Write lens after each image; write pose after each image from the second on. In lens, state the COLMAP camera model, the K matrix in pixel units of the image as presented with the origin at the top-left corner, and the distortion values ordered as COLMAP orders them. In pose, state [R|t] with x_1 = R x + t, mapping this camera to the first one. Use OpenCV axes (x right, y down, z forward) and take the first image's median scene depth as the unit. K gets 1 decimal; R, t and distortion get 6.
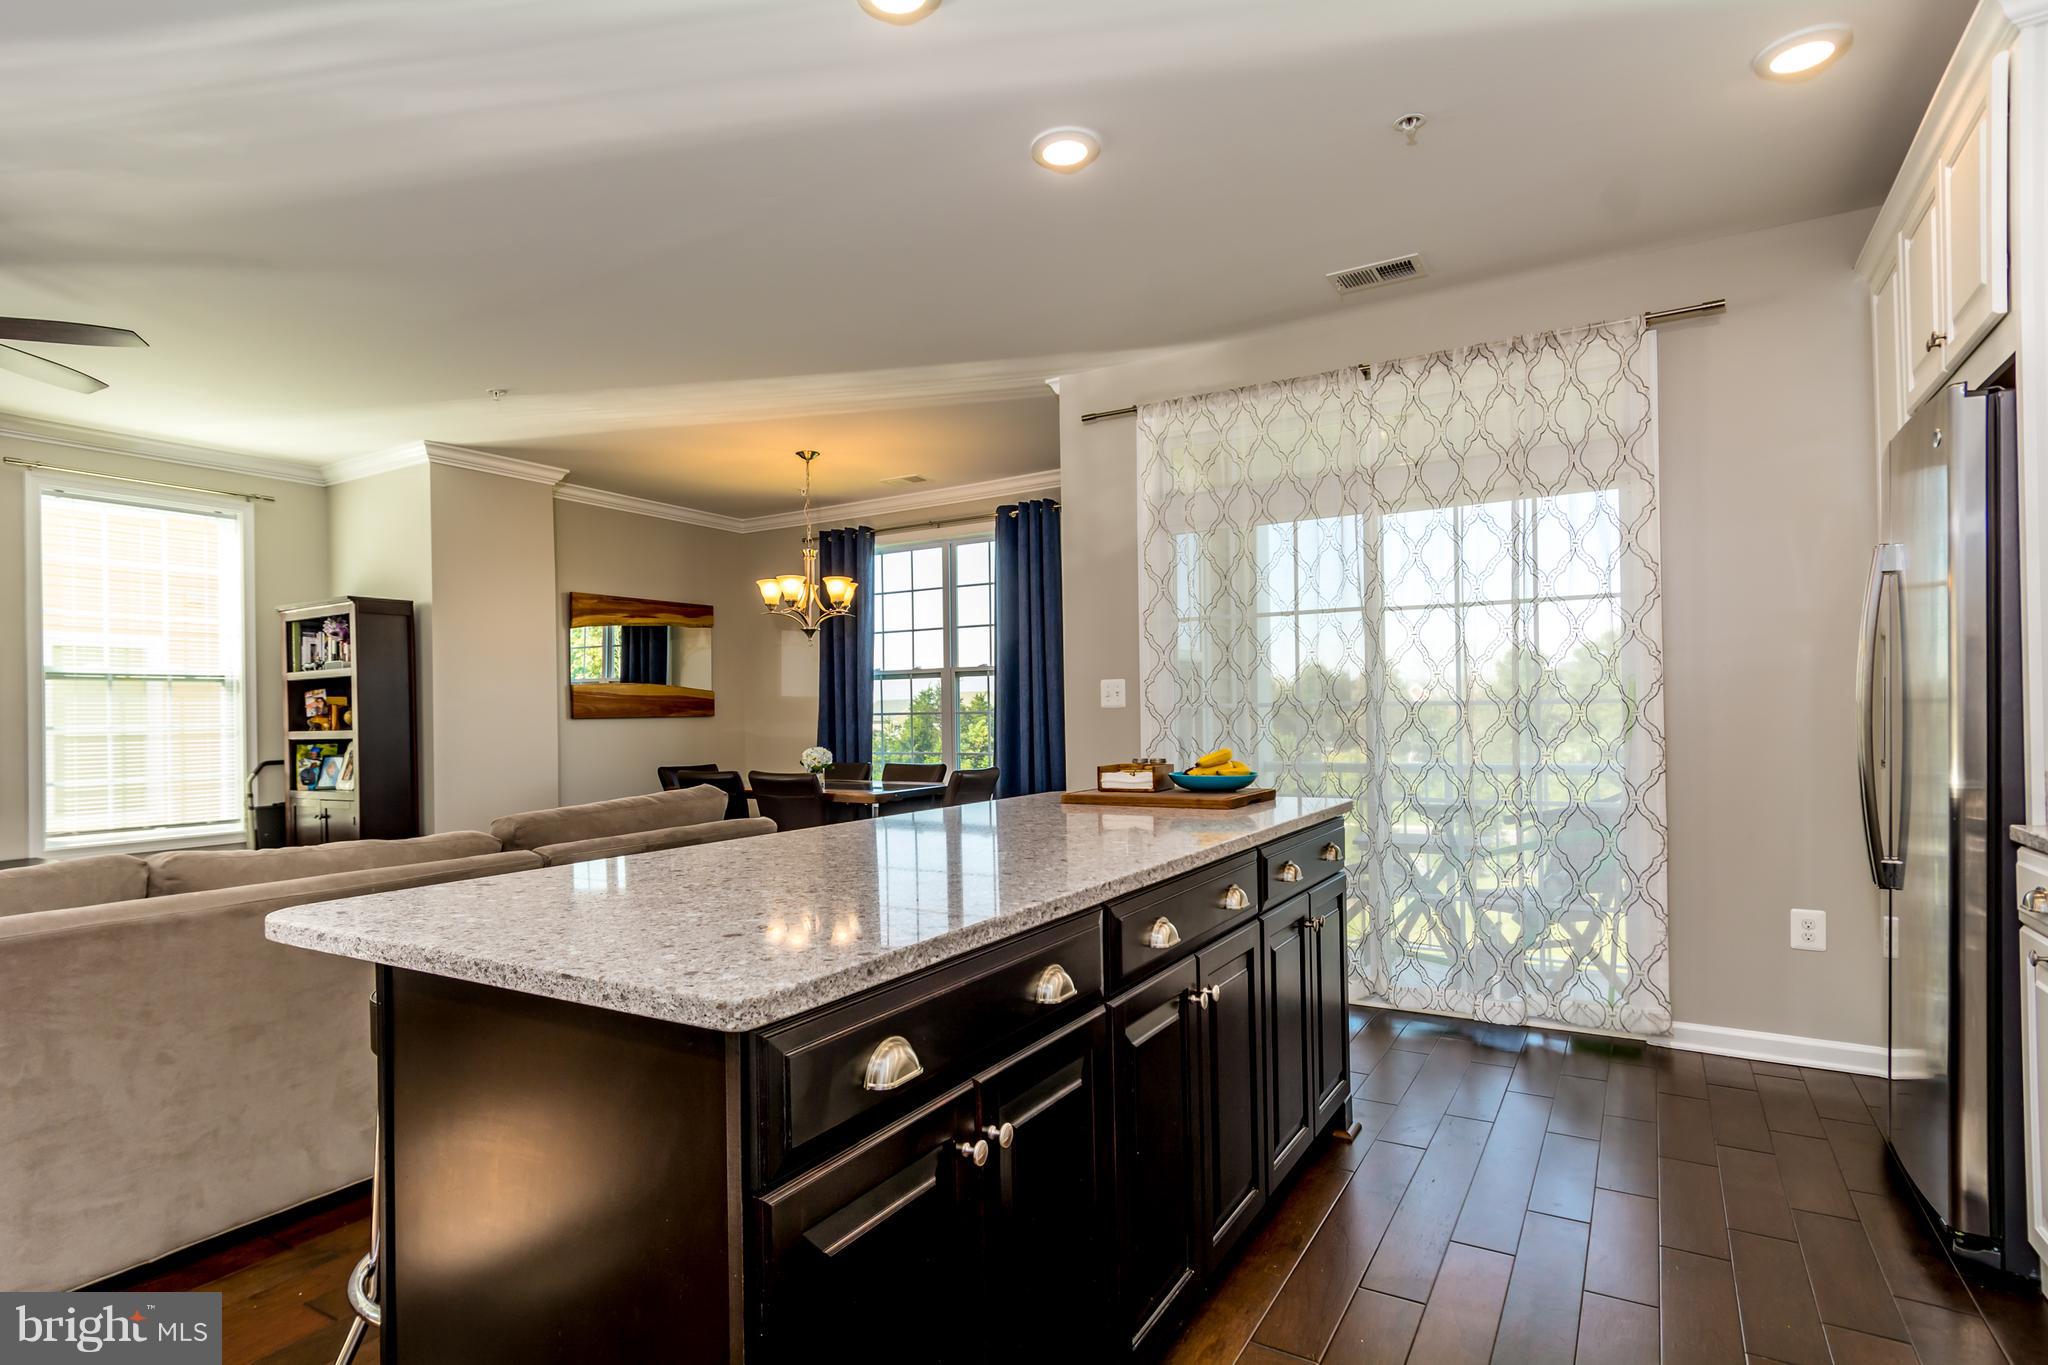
lens RADIAL K [[1070.1, 0, 968.3], [0, 1070.1, 712.6], [0, 0, 1]] dist [0.015197, -0.000958]
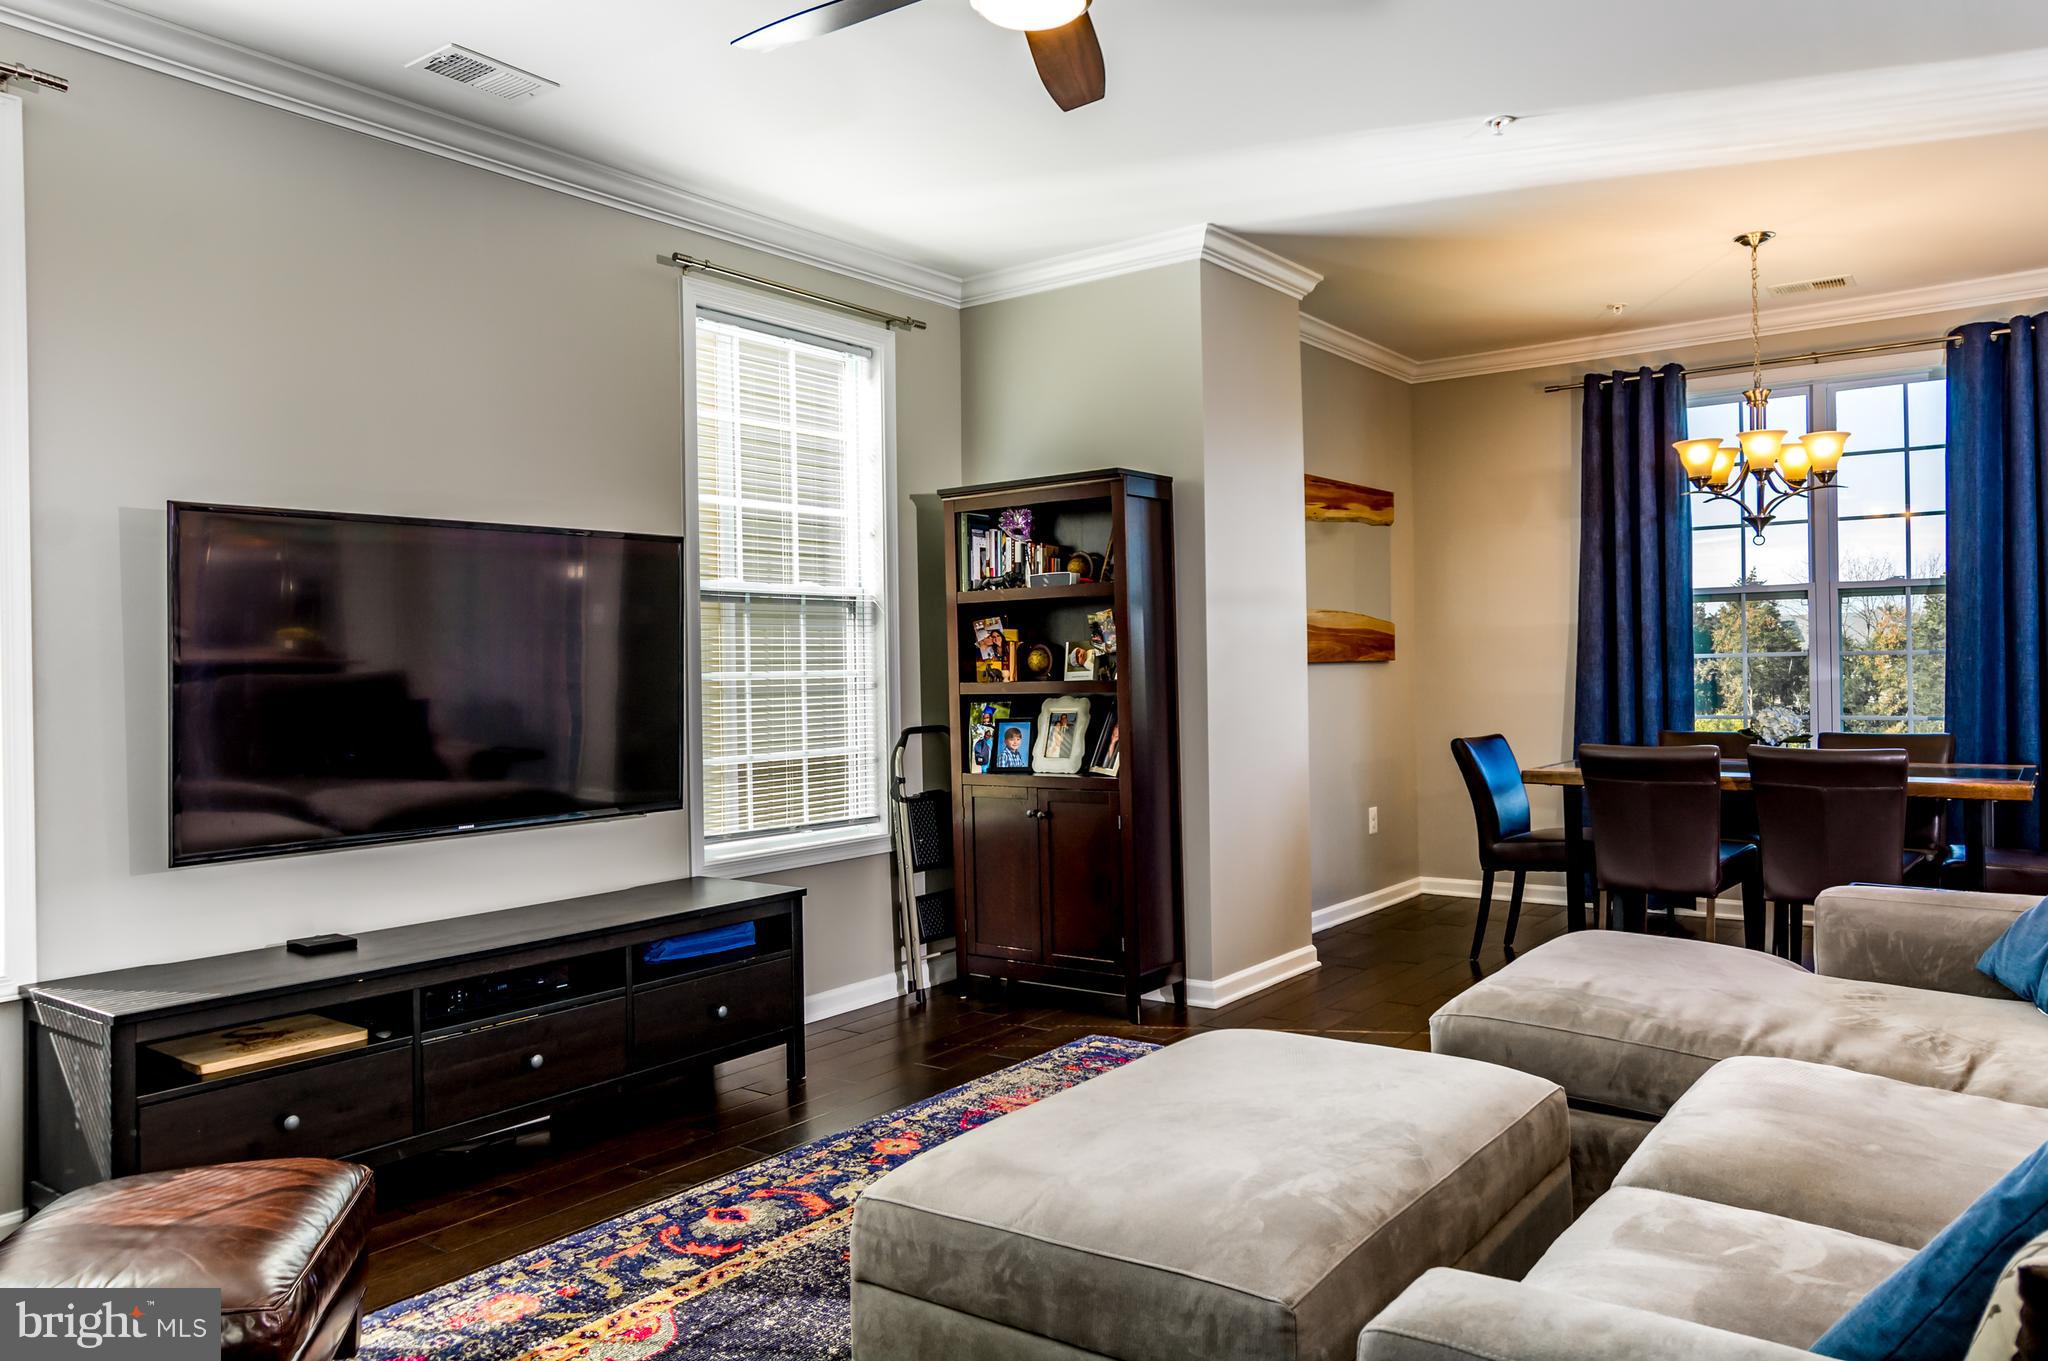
lens RADIAL K [[1409.2, 0, 1024.0], [0, 1409.2, 680.5], [0, 0, 1]] dist [-0.001996, -0.000498]
pose [[0.997572, -0.001252, -0.069627, -0.495243], [0.002129, 0.999919, 0.012533, 0.005689], [0.069606, -0.012651, 0.997494, 0.143411]]
